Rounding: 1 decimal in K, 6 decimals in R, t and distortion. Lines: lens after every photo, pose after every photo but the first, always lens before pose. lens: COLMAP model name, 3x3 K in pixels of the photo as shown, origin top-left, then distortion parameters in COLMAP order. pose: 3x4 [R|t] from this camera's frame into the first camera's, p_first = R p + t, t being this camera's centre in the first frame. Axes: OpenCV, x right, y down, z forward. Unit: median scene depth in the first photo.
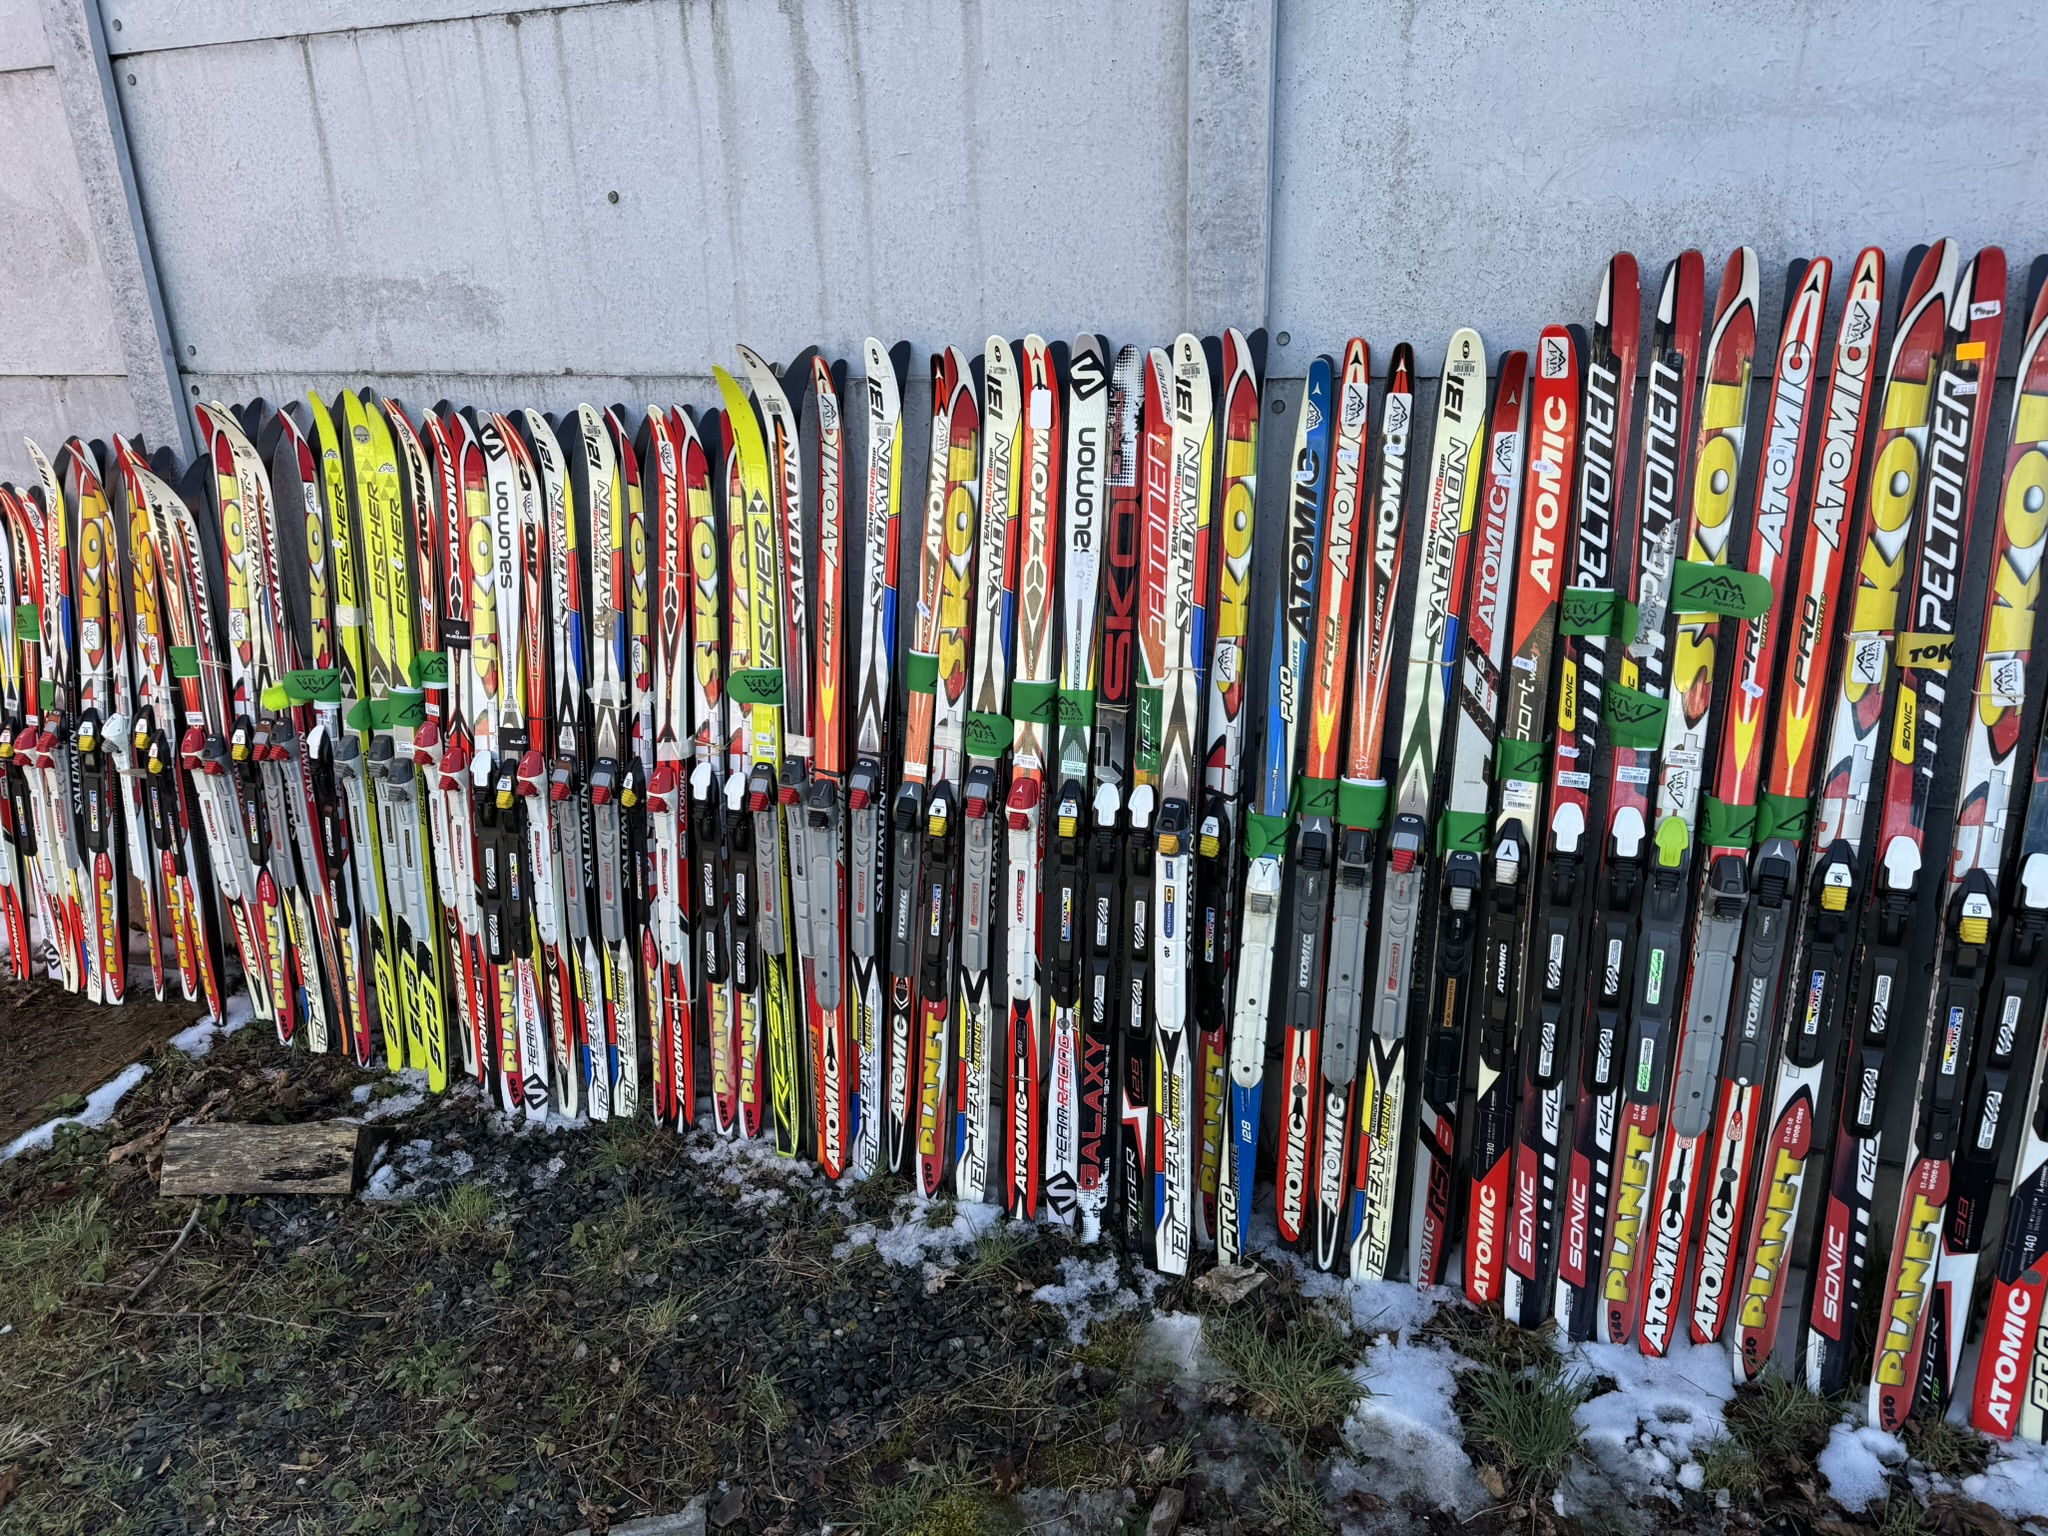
lens RADIAL K [[1427.3, 0, 1024.0], [0, 1427.3, 768.0], [0, 0, 1]] dist [0.097403, -0.113545]
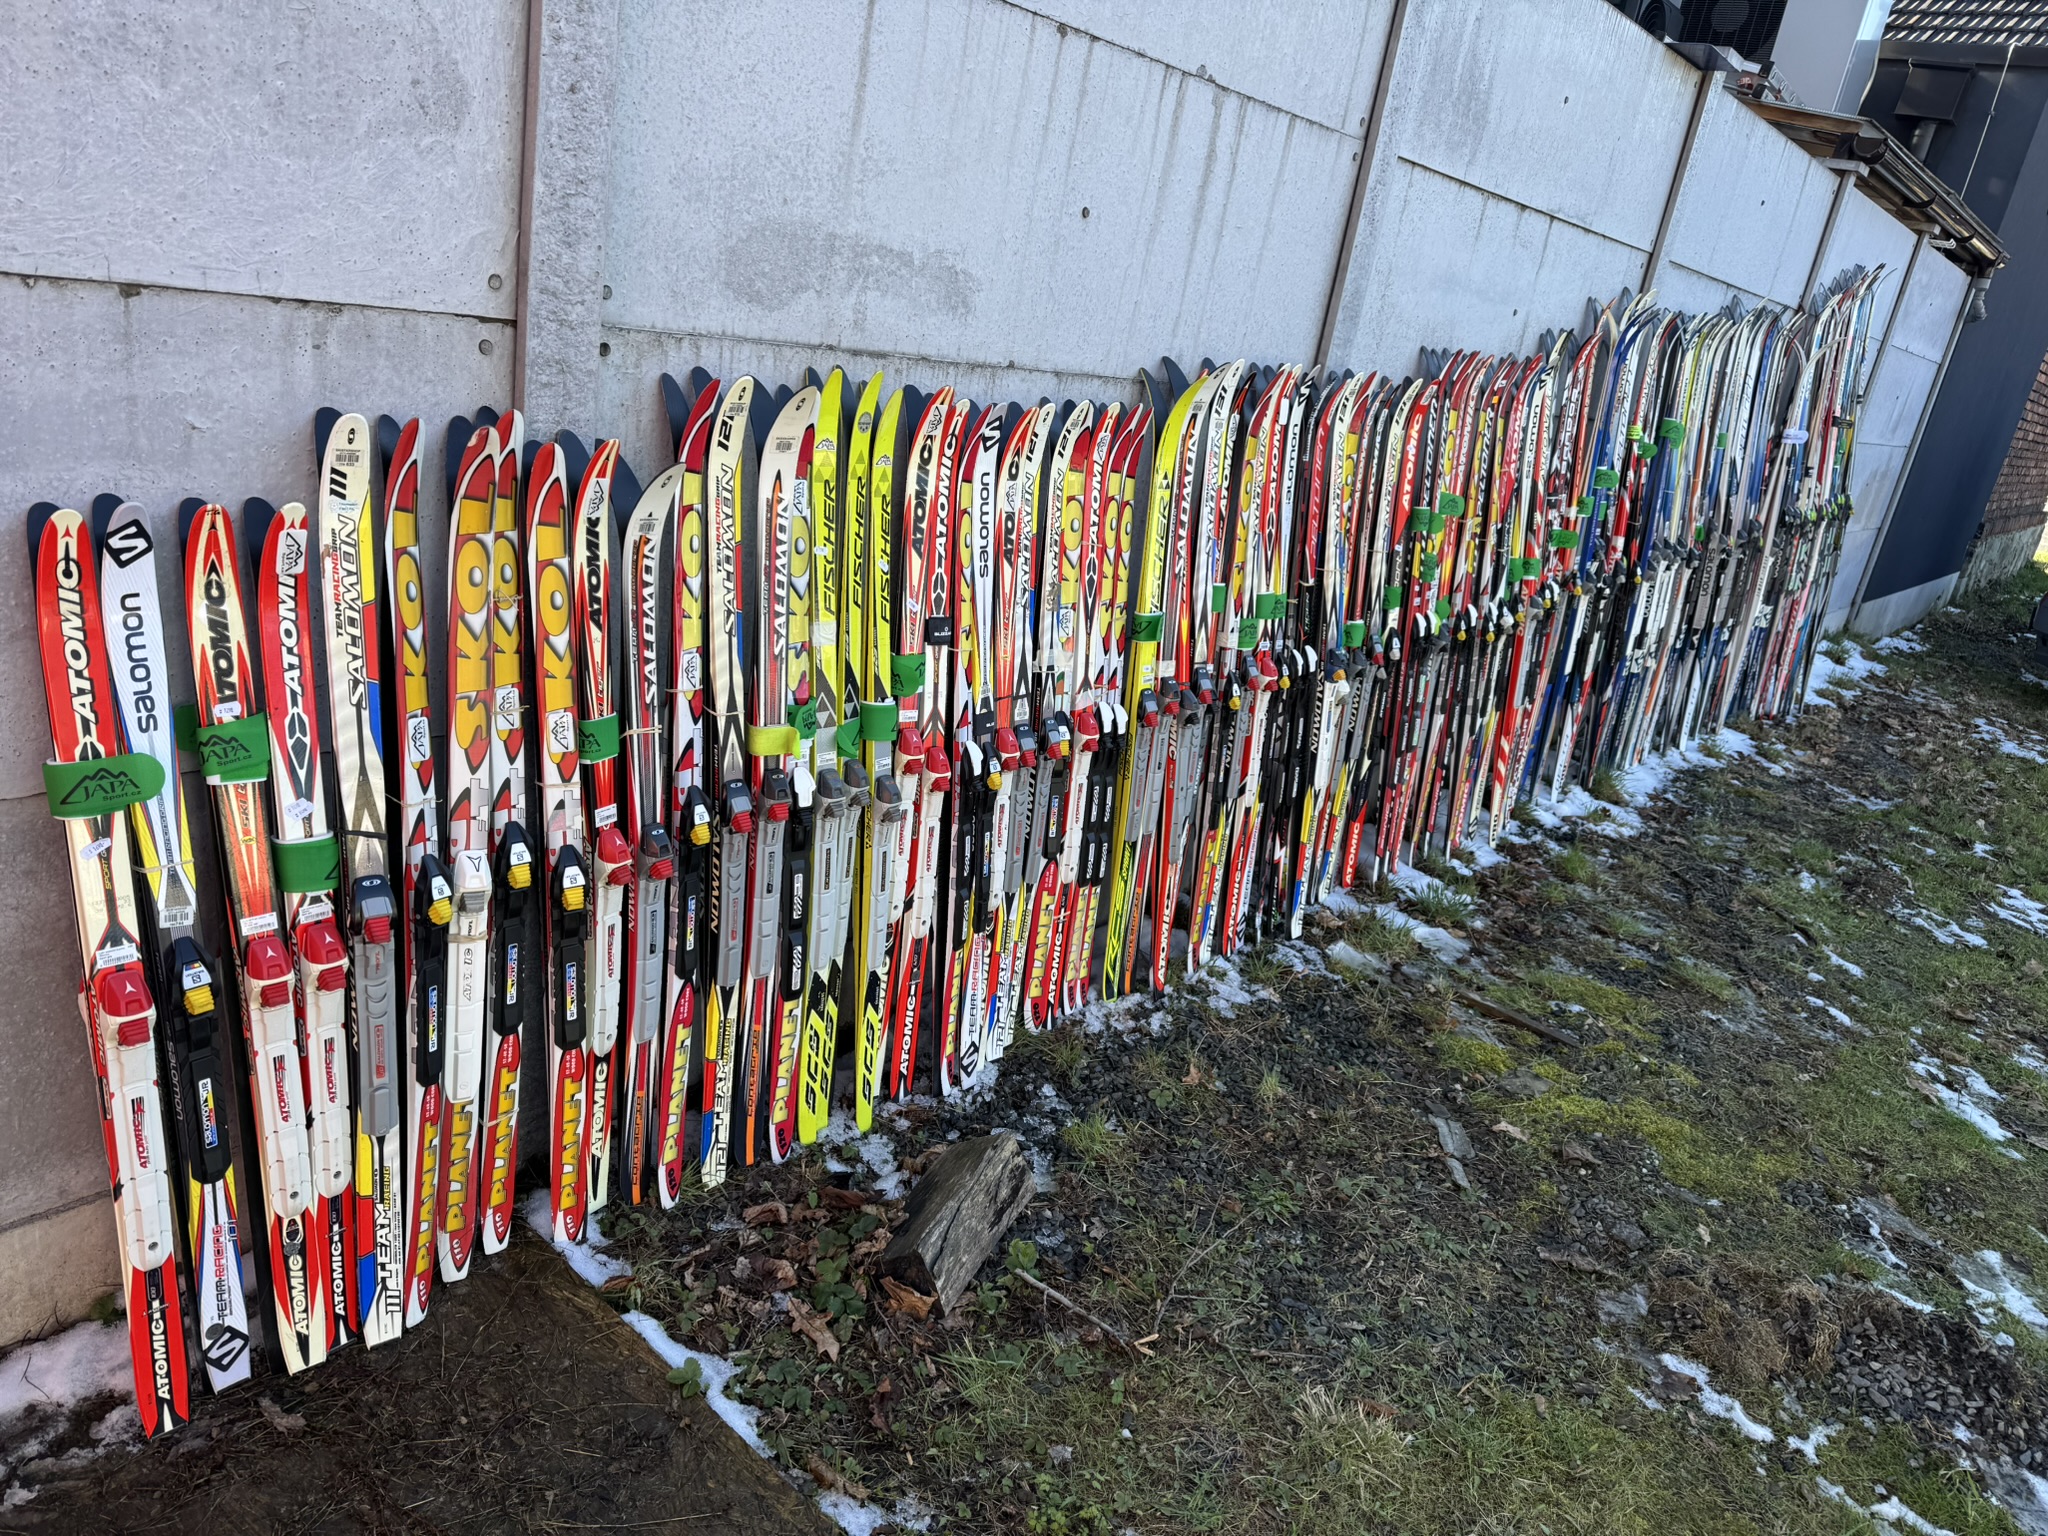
lens RADIAL K [[1408.7, 0, 1024.0], [0, 1408.7, 768.0], [0, 0, 1]] dist [0.235009, -0.427985]
pose [[0.299713, -0.227886, 0.926413, -1.499598], [0.163482, 0.968957, 0.185461, -0.199977], [-0.939918, 0.095866, 0.327664, 0.751400]]
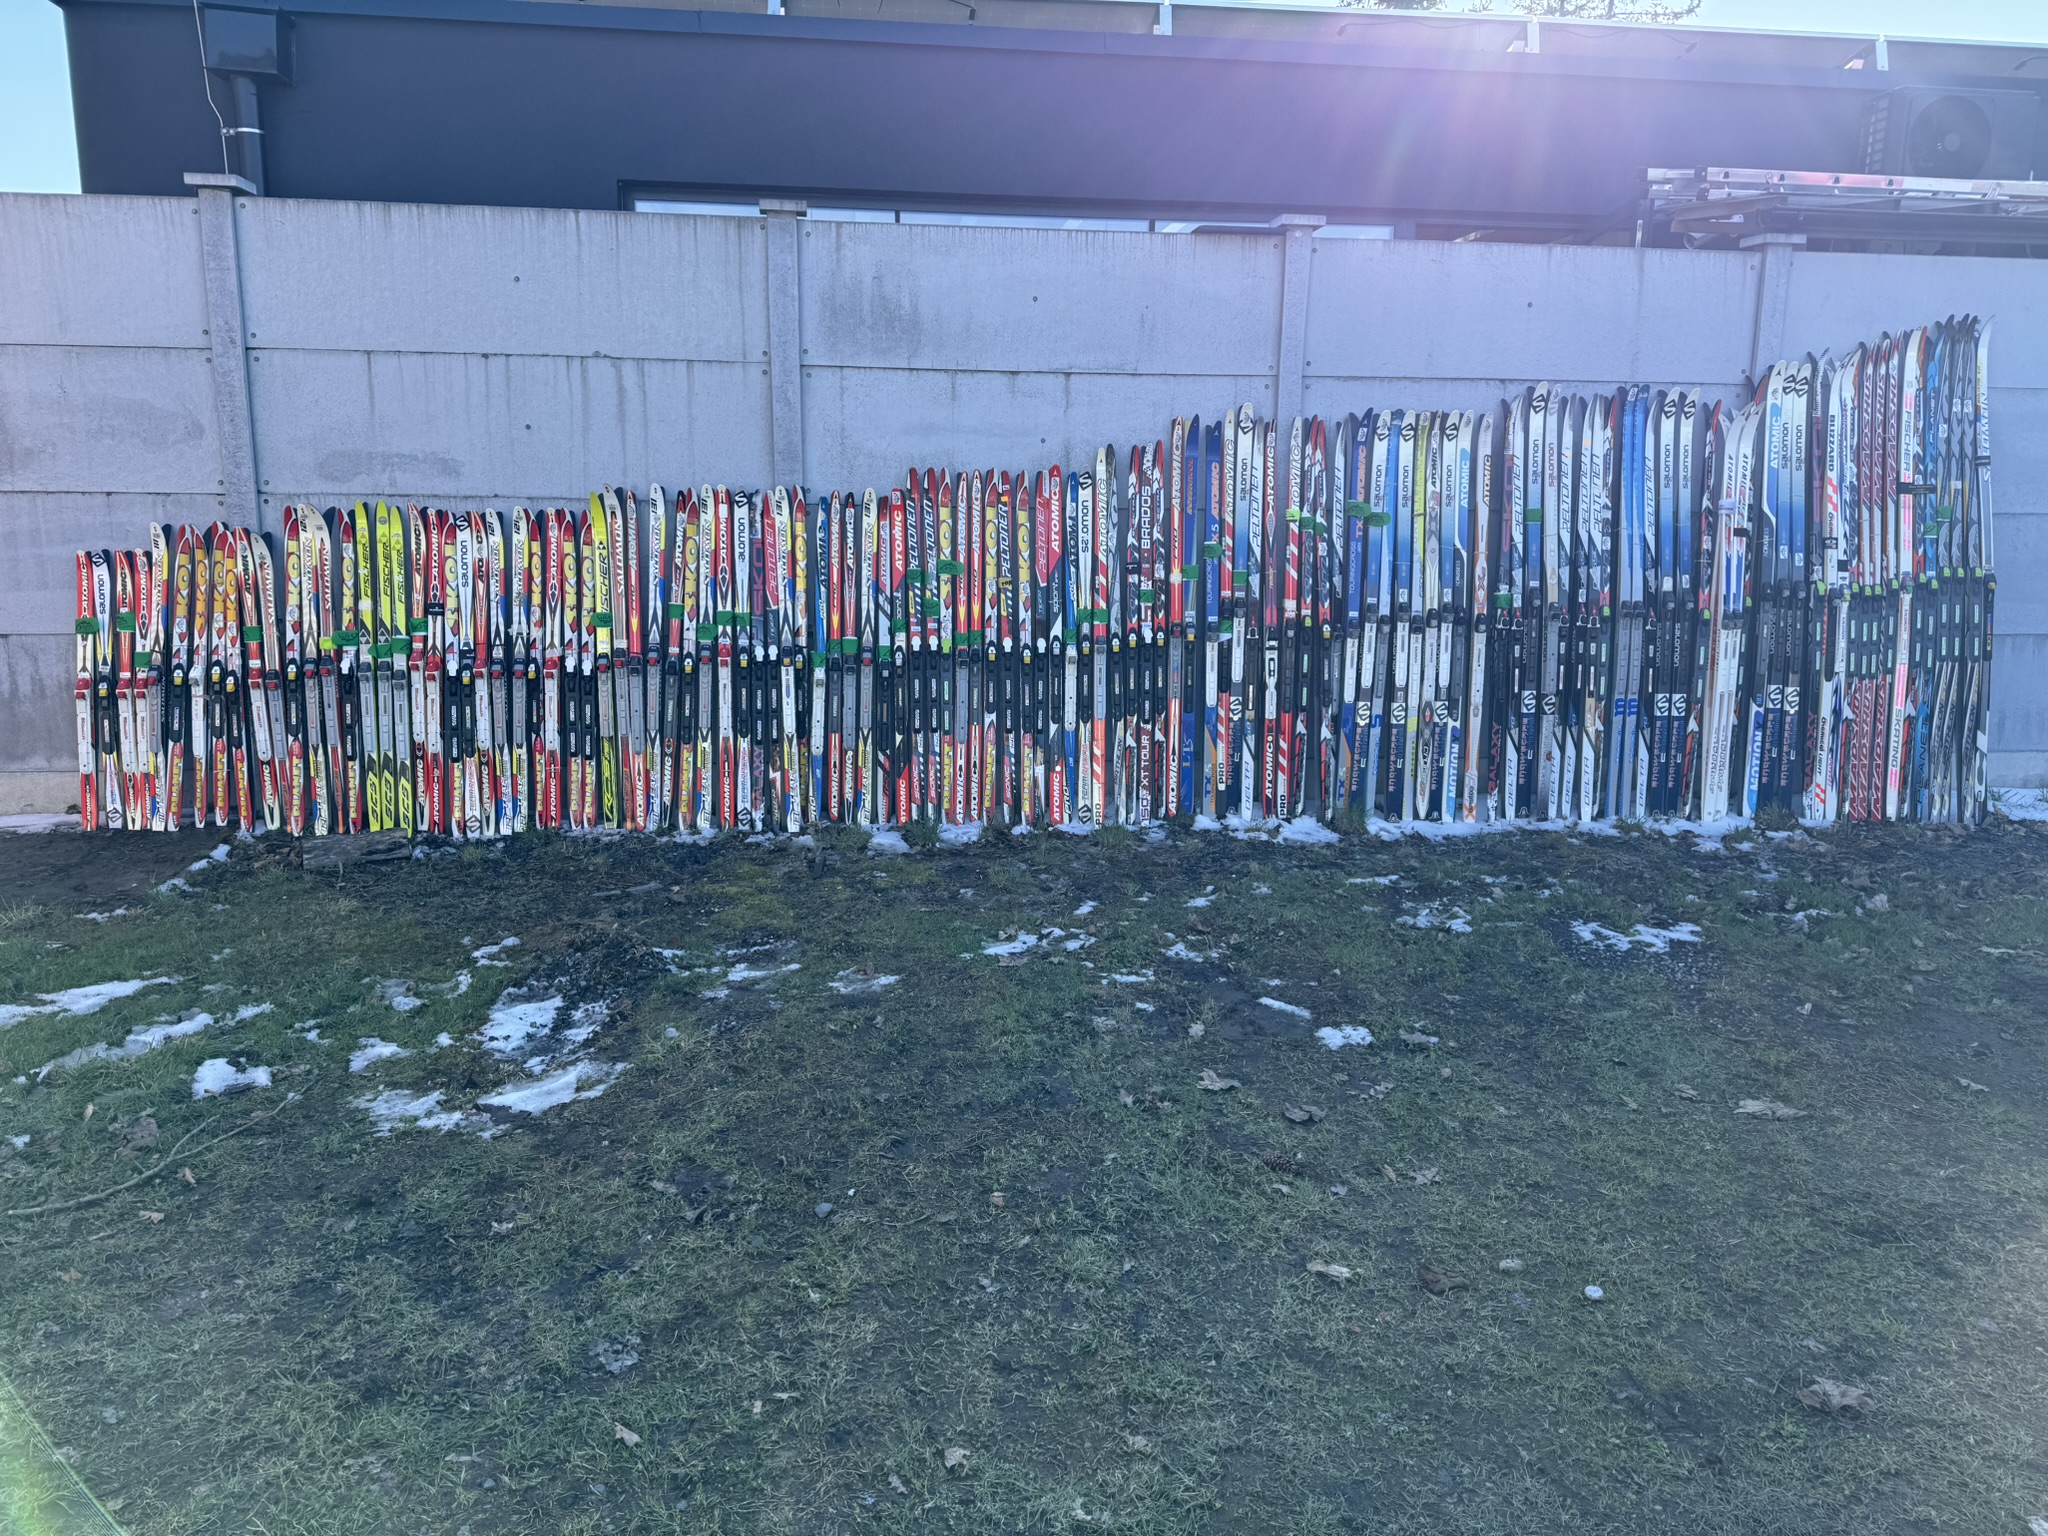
lens RADIAL K [[1462.7, 0, 1024.0], [0, 1462.7, 768.0], [0, 0, 1]] dist [0.089992, -0.118723]
pose [[0.873124, -0.043018, 0.485596, -0.834647], [0.125619, 0.982314, -0.138848, 0.666007], [-0.471035, 0.182231, 0.863086, -1.543363]]
